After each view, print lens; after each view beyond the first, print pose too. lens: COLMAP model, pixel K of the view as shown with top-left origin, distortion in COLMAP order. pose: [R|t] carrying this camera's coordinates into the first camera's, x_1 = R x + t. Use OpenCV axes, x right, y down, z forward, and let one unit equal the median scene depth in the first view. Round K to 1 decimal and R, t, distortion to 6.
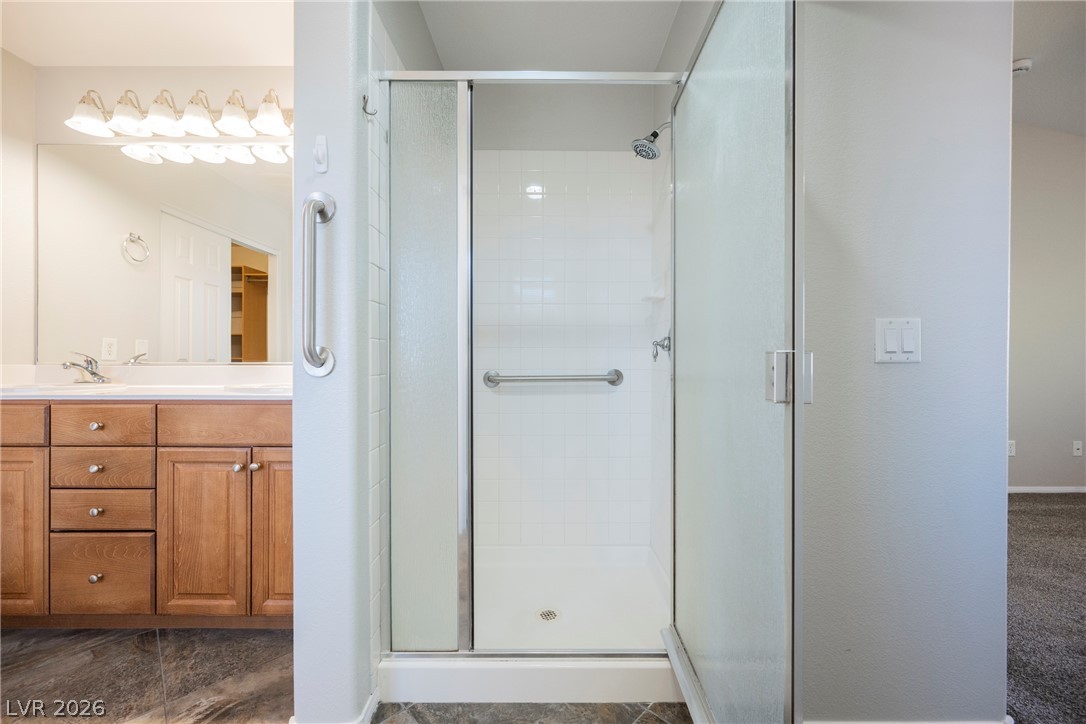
lens RADIAL K [[420.3, 0, 543.0], [0, 420.3, 362.0], [0, 0, 1]] dist [0.000305, 0.000182]
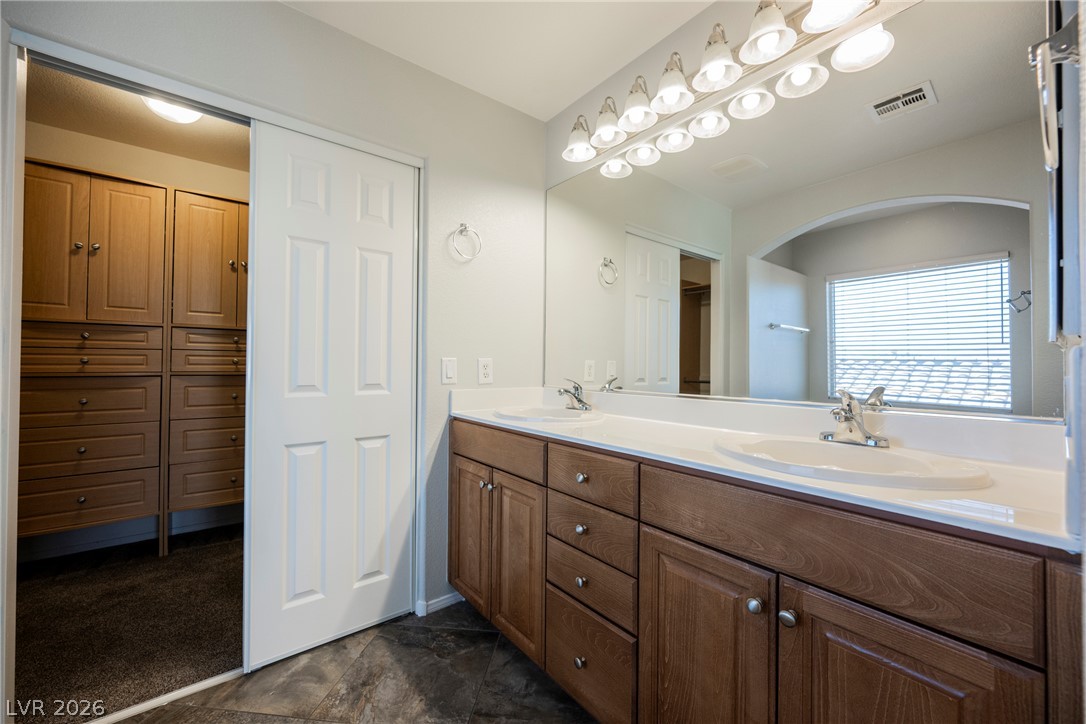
lens RADIAL K [[421.2, 0, 545.7], [0, 421.2, 359.3], [0, 0, 1]] dist [-0.000904, -0.000259]
pose [[0.625817, -0.007969, -0.779930, -0.451077], [-0.009350, 0.999799, -0.017718, -0.064322], [0.779914, 0.018380, 0.625616, 0.414361]]
